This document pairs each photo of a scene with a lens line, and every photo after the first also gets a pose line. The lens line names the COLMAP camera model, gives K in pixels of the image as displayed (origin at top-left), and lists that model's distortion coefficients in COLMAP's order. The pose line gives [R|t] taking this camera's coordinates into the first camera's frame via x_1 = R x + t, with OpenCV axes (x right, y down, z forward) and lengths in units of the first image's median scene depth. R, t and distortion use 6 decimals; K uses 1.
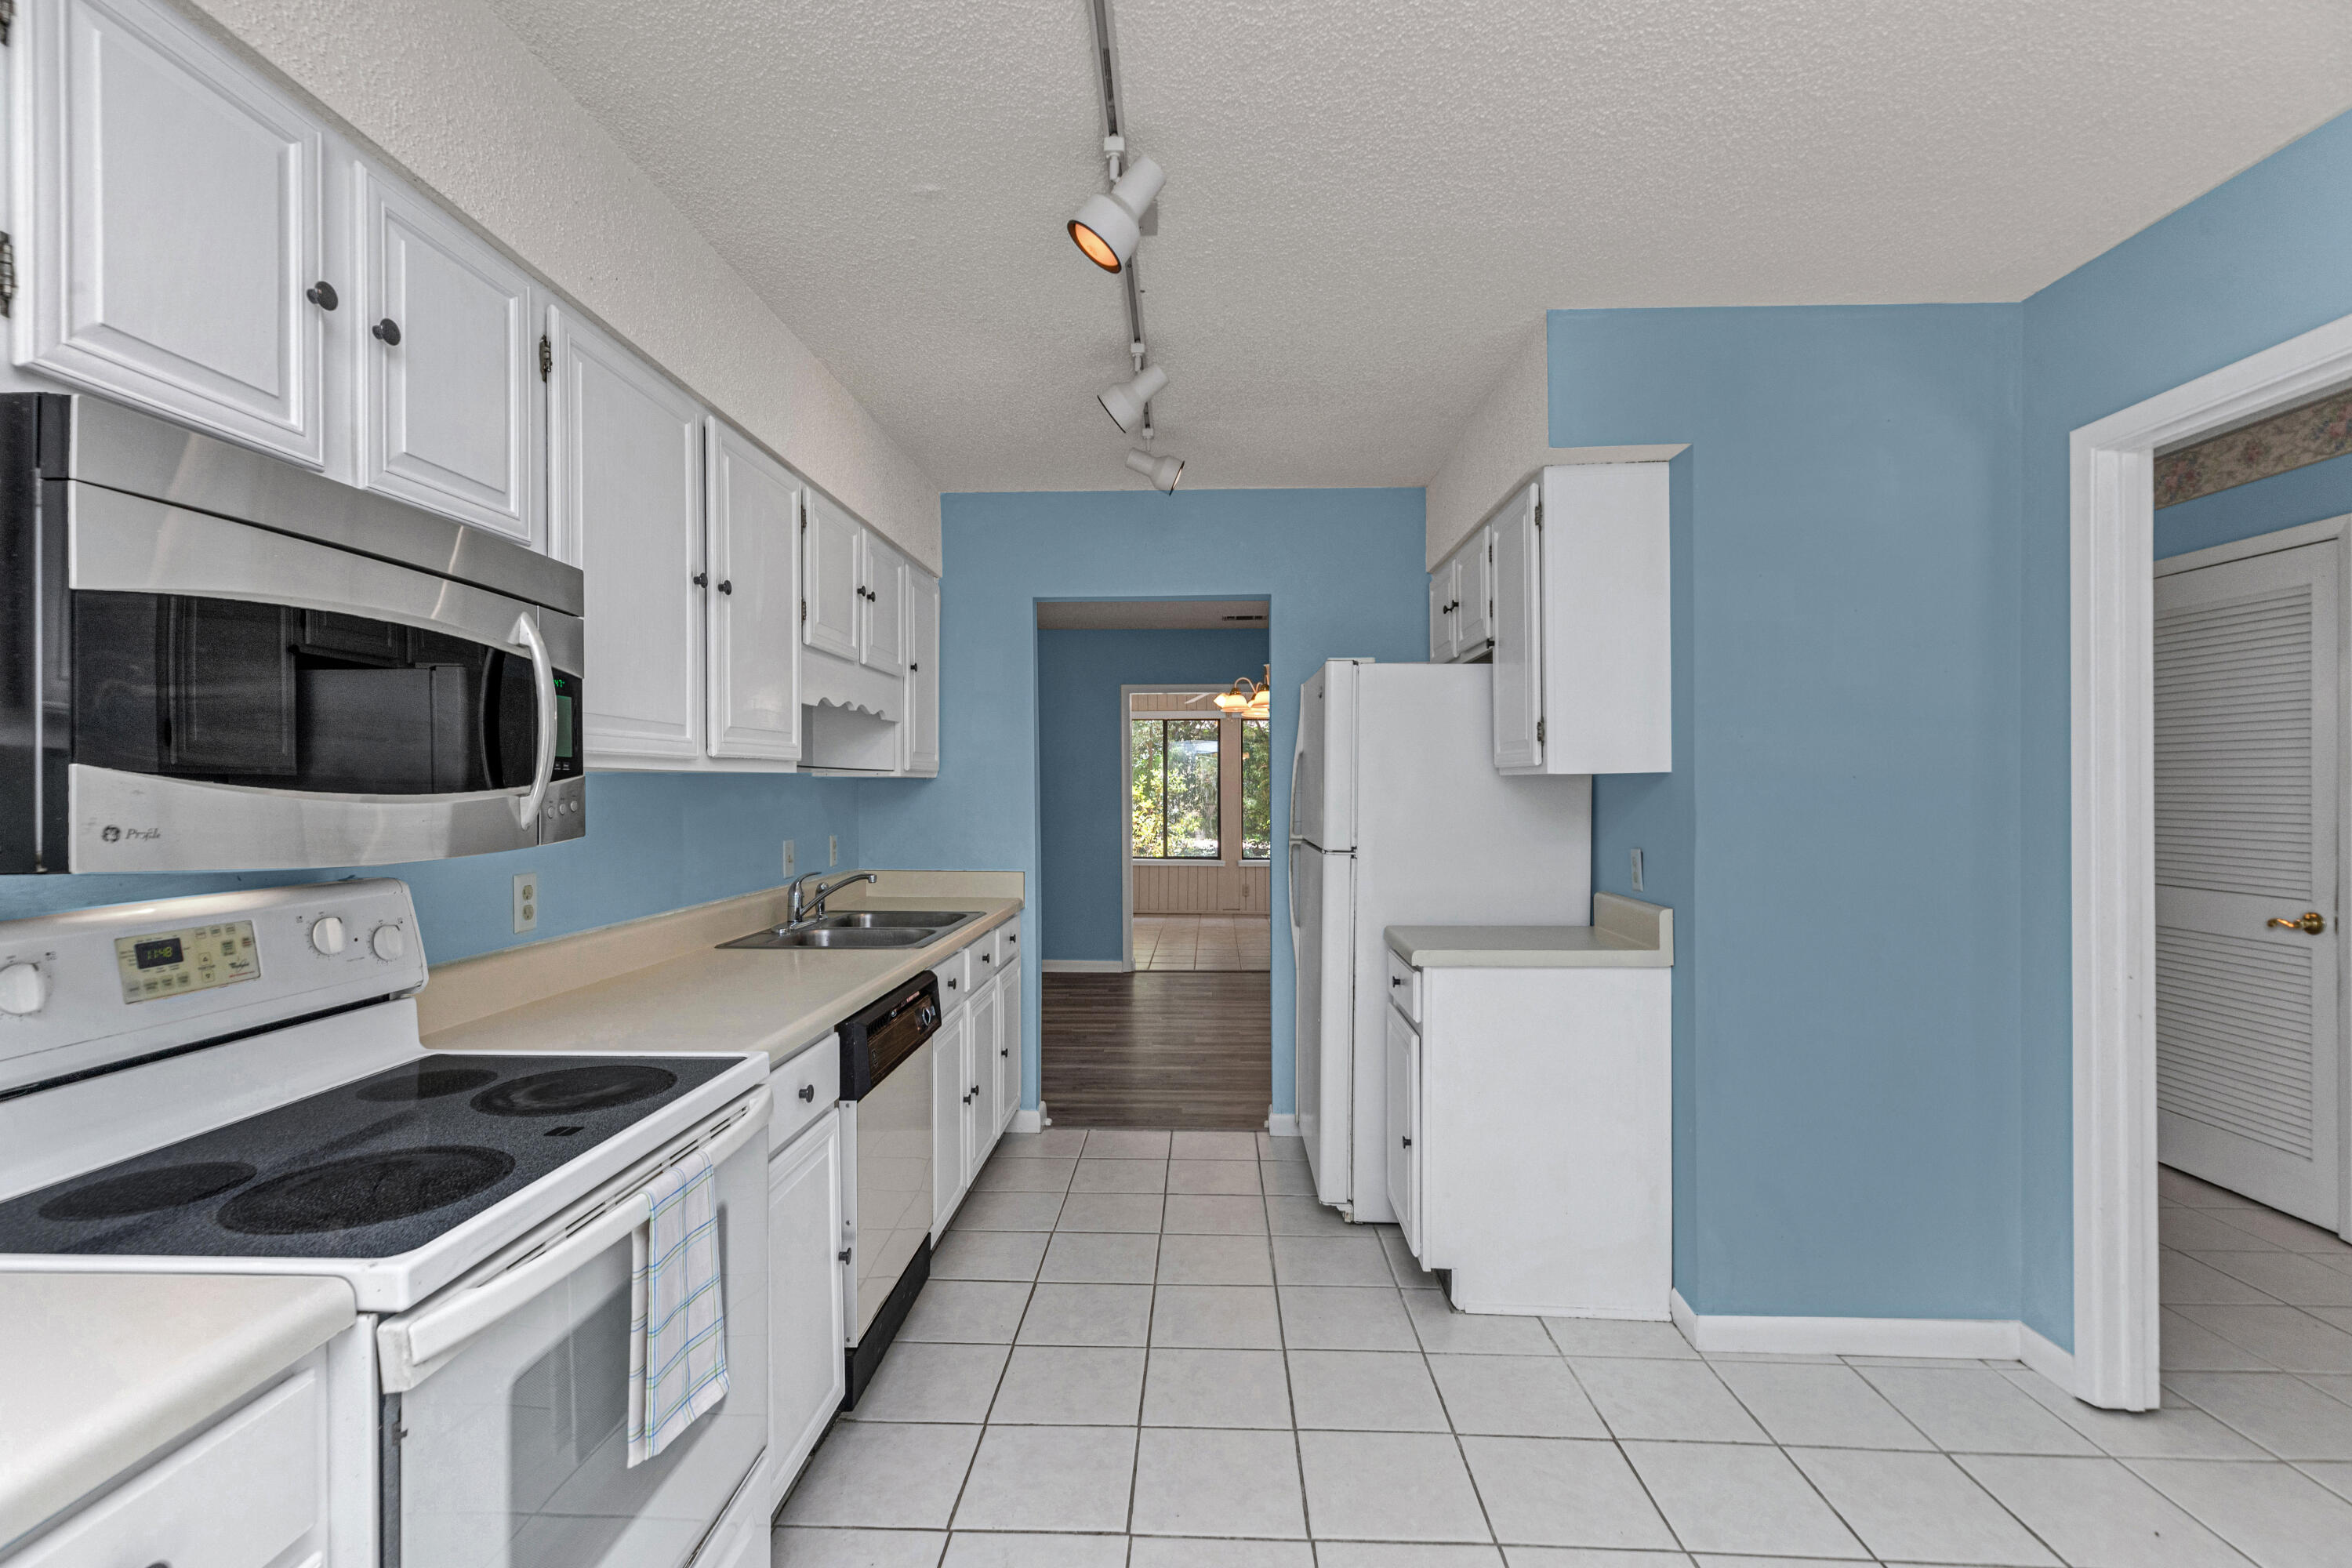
lens RADIAL K [[1086.4, 0, 1165.4], [0, 1086.4, 785.0], [0, 0, 1]] dist [0.010140, -0.002190]
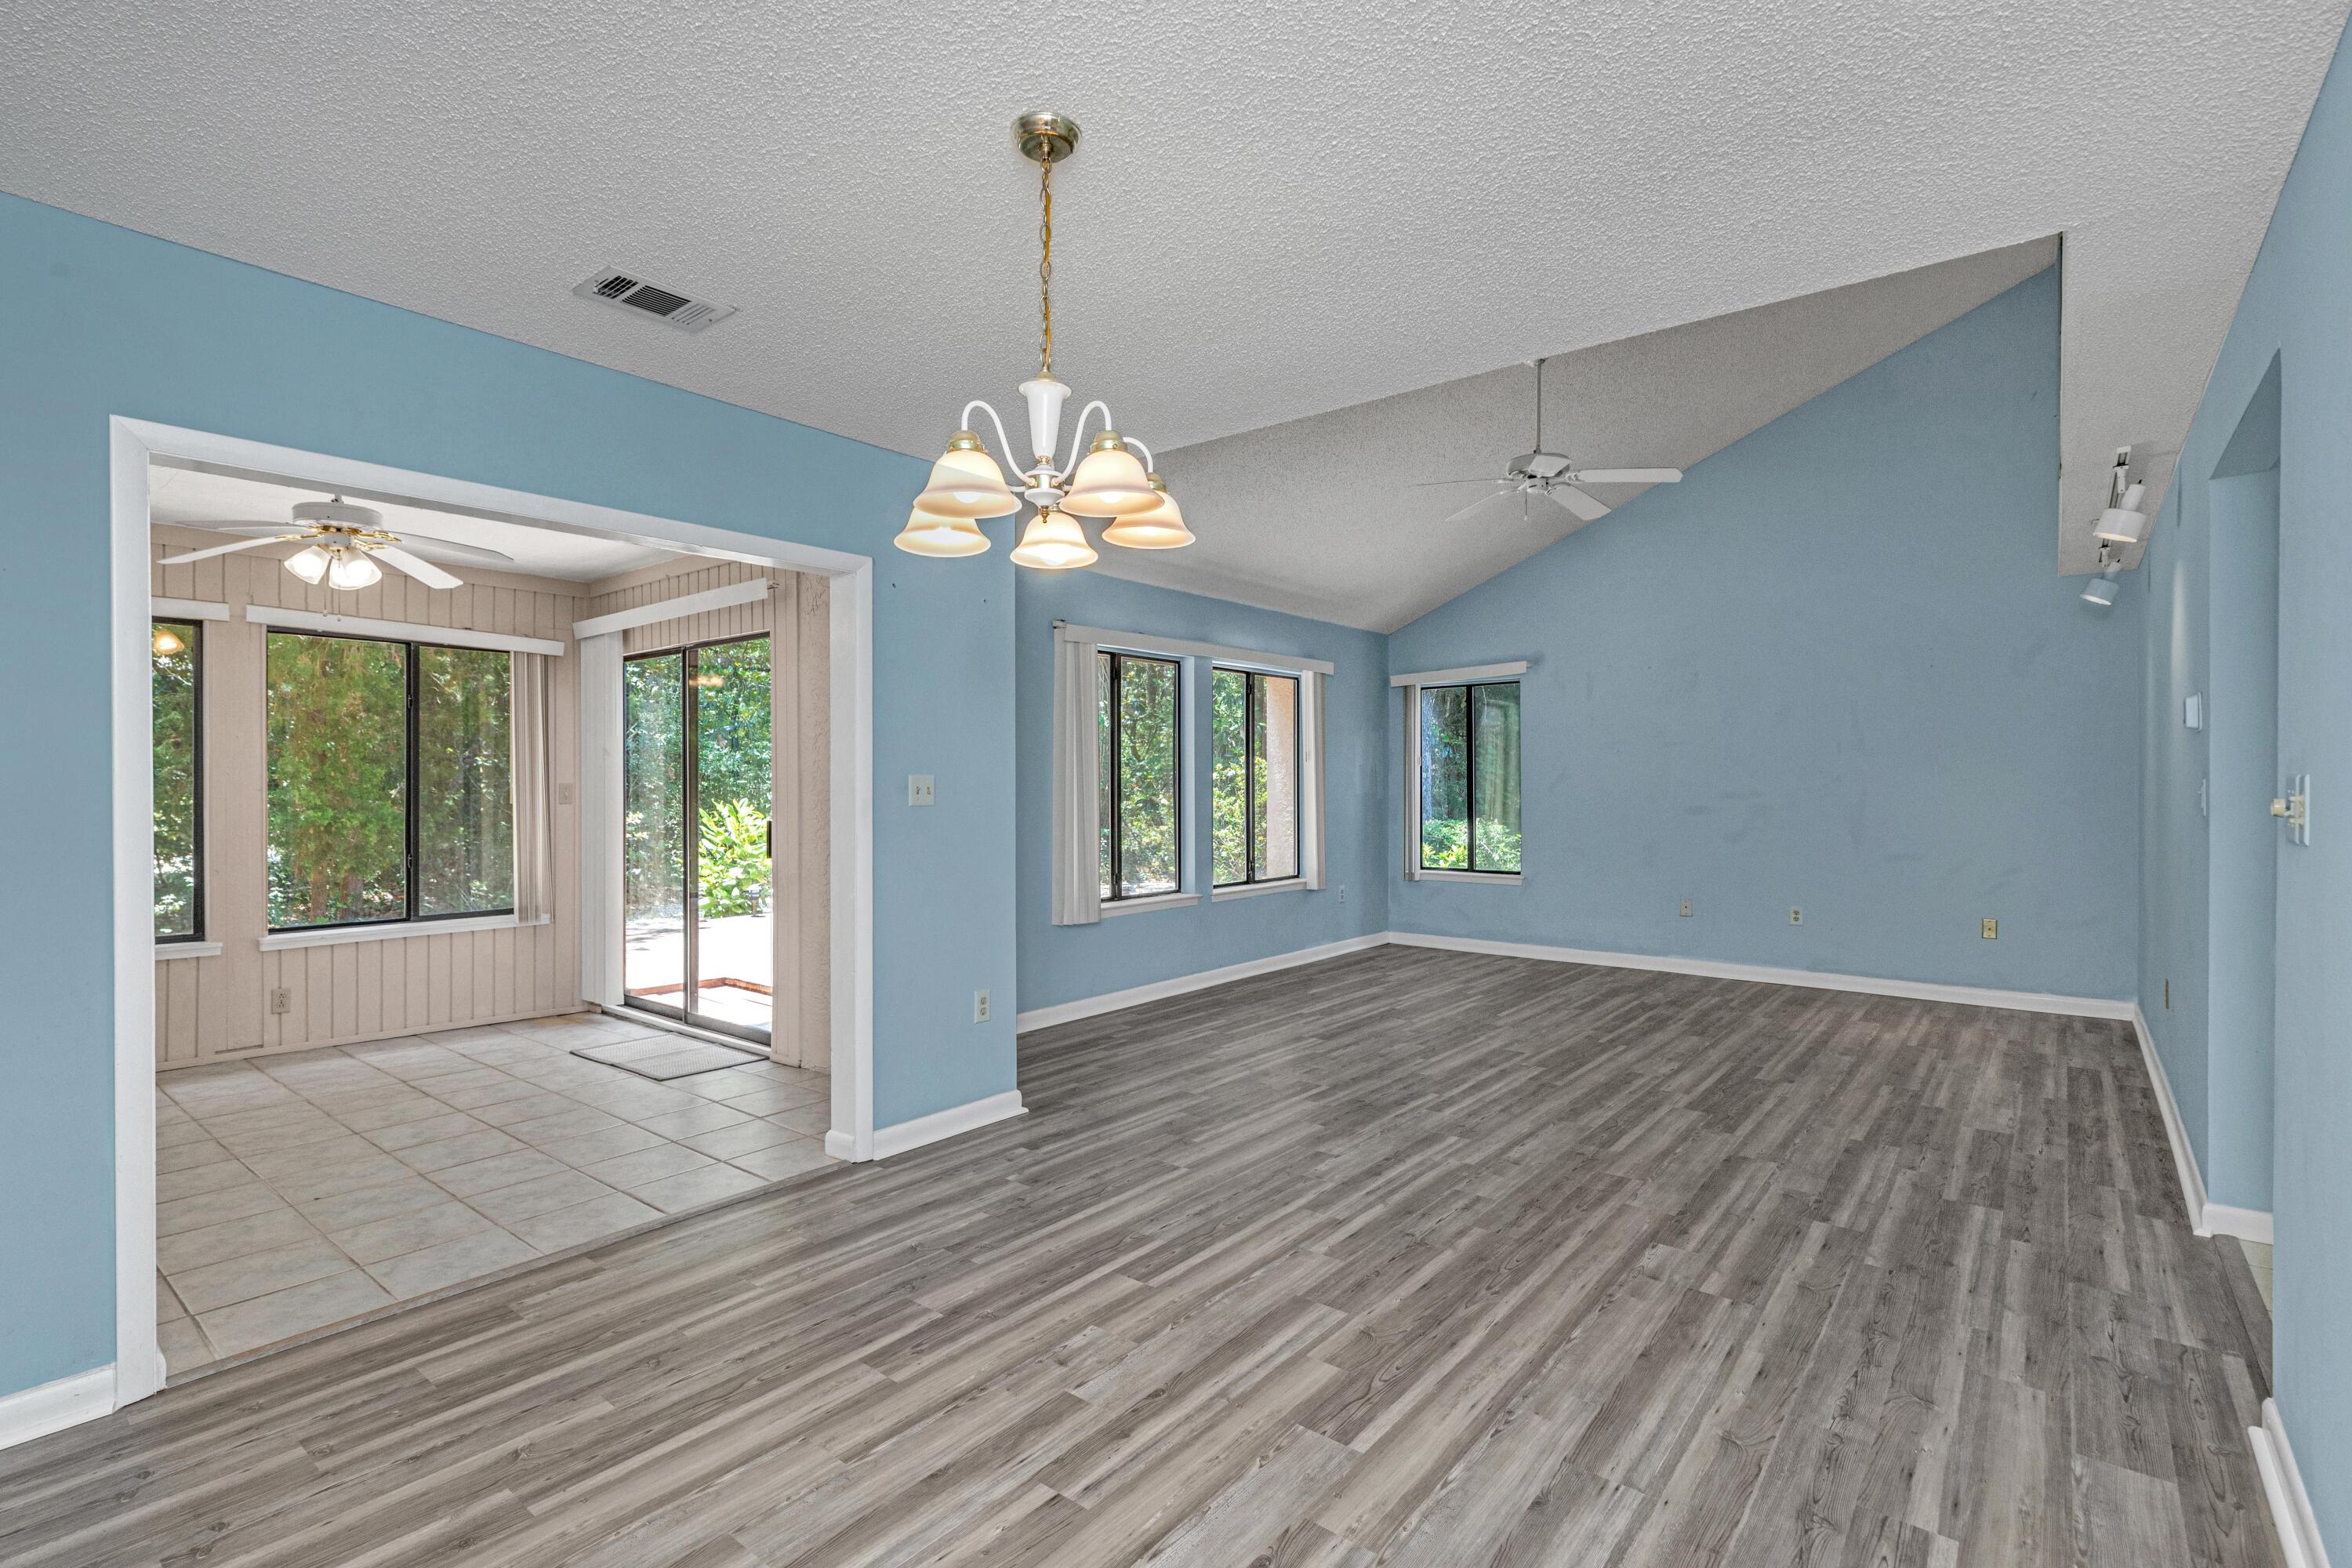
lens RADIAL K [[1086.4, 0, 1175.3], [0, 1086.4, 790.5], [0, 0, 1]] dist [0.010140, -0.002190]
pose [[0.594102, -0.004163, 0.804379, -0.254021], [-0.003014, 0.999968, 0.007401, 0.008179], [-0.804384, -0.006821, 0.594070, 1.387079]]
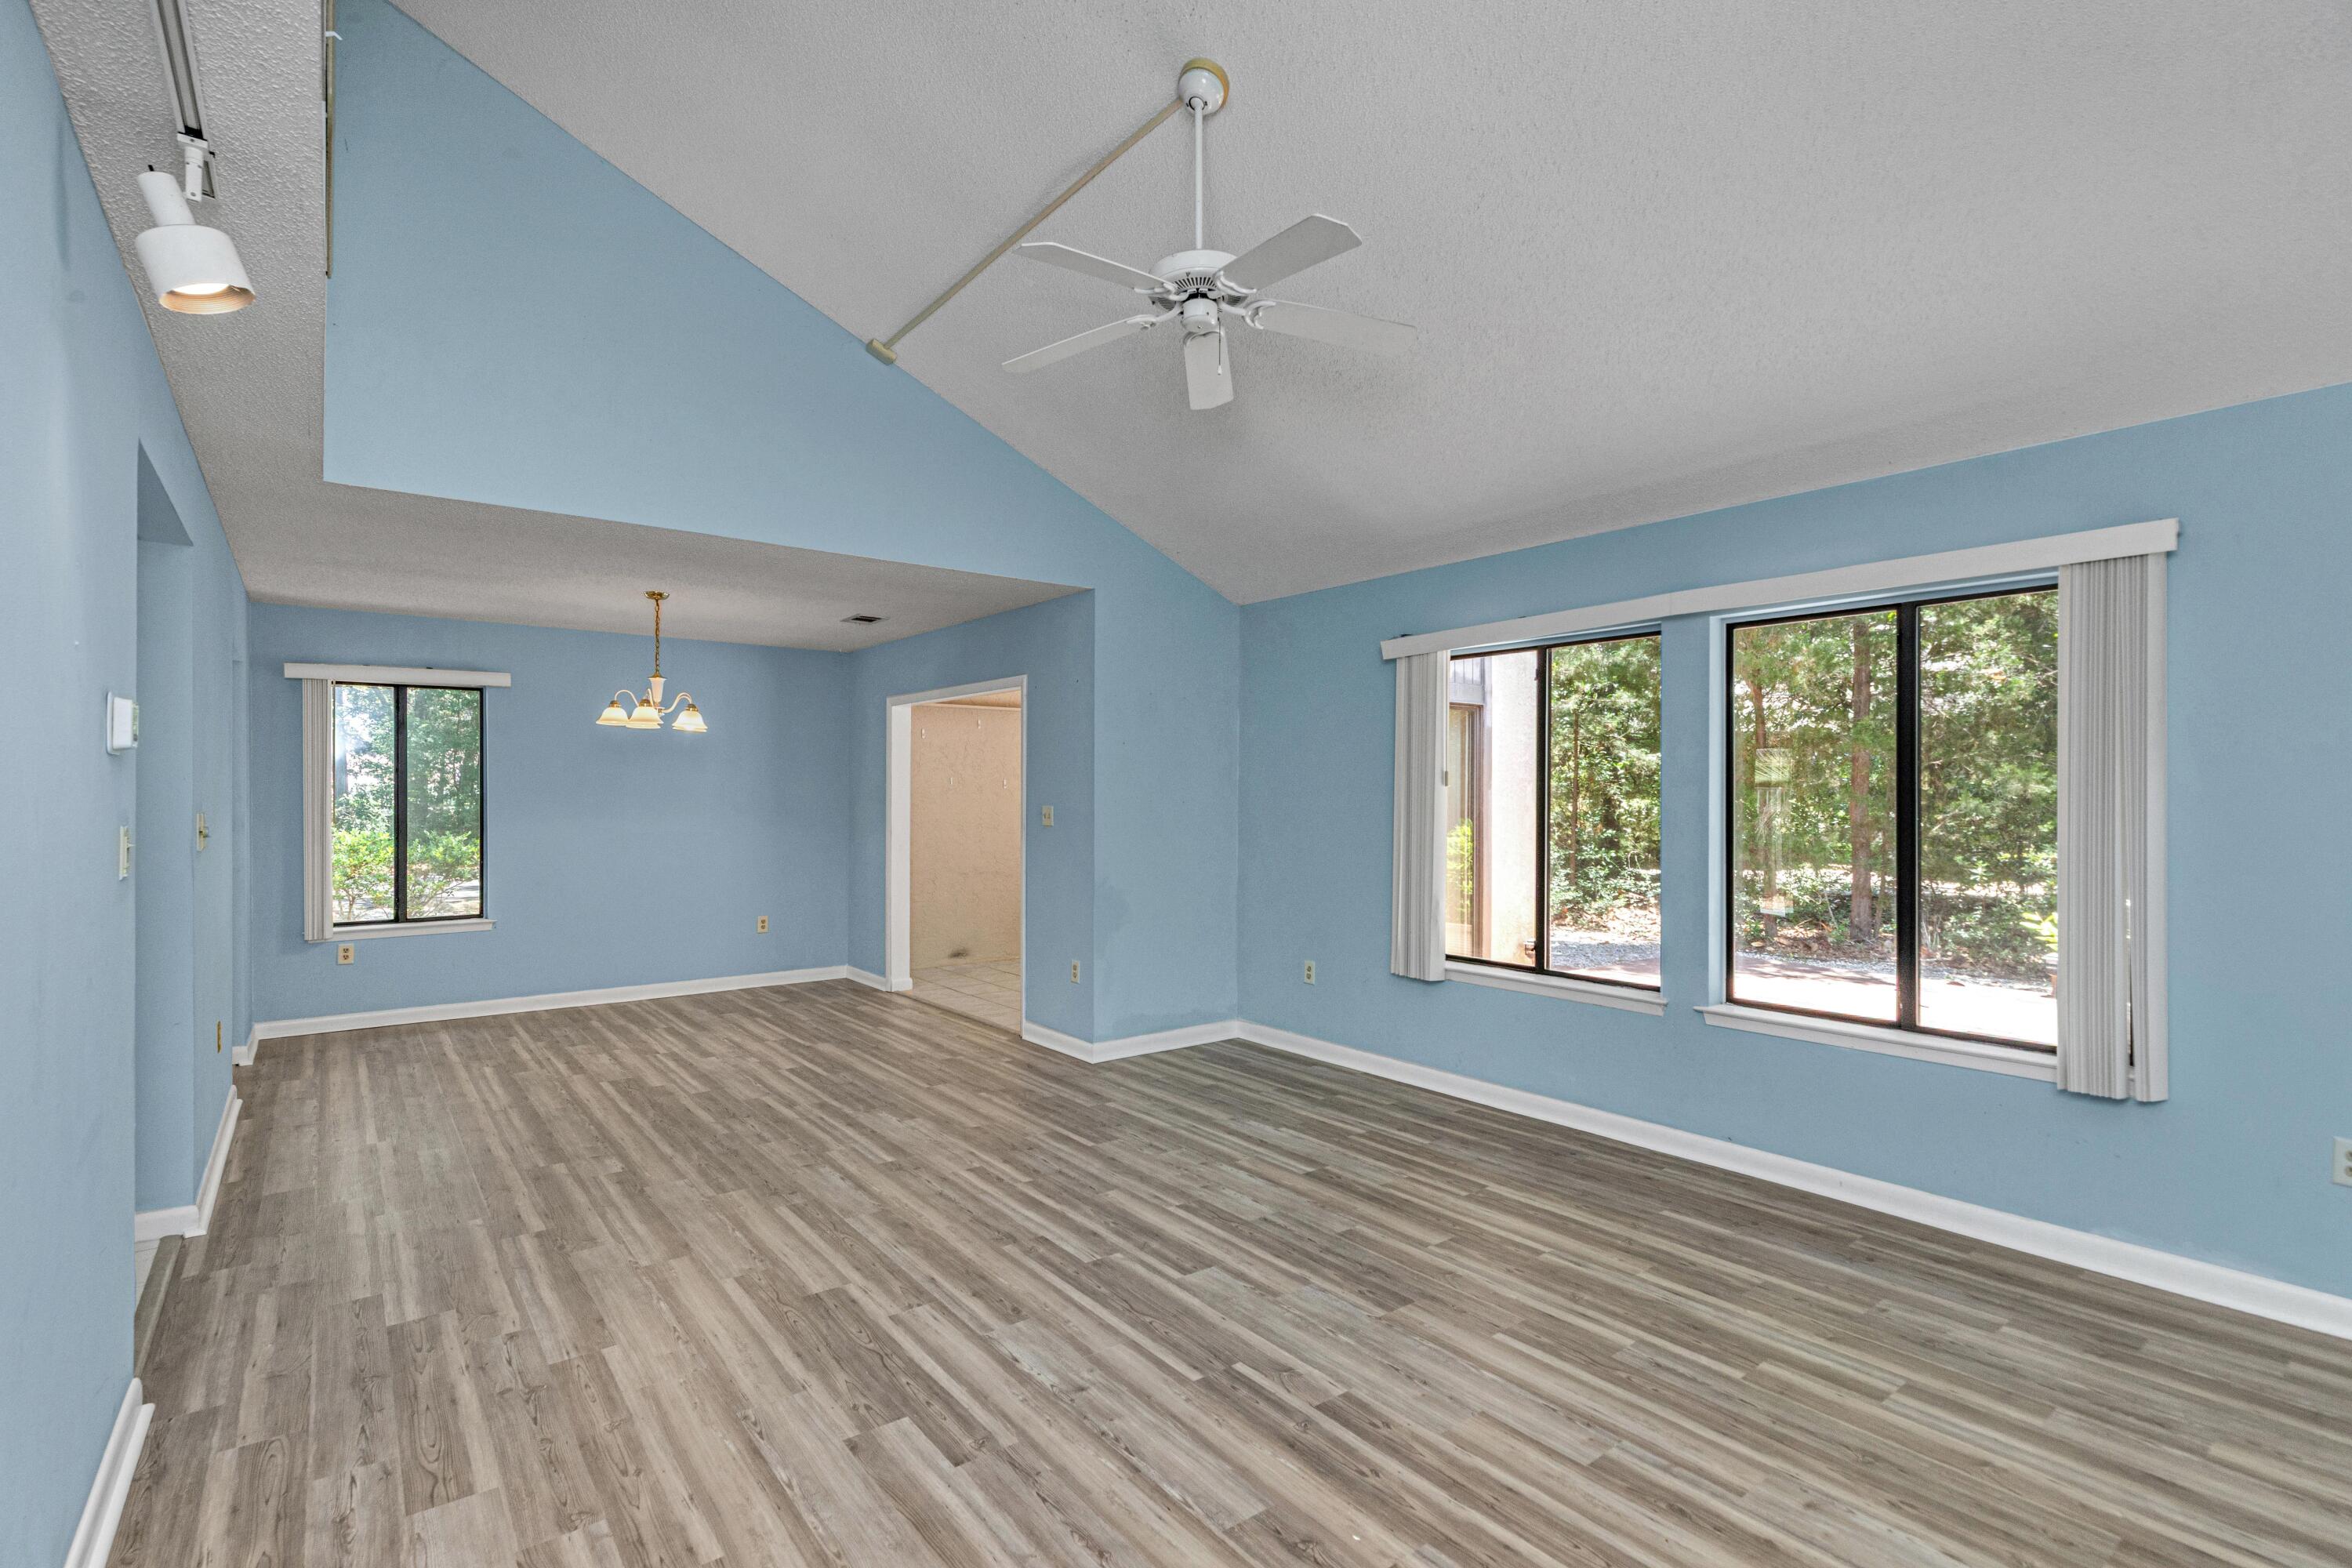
lens RADIAL K [[1086.4, 0, 1134.2], [0, 1086.4, 797.5], [0, 0, 1]] dist [0.010140, -0.002190]
pose [[0.629859, 0.006509, -0.776682, 1.998116], [-0.004457, 0.999979, 0.004767, -0.019678], [0.776696, 0.000459, 0.629875, 1.286460]]
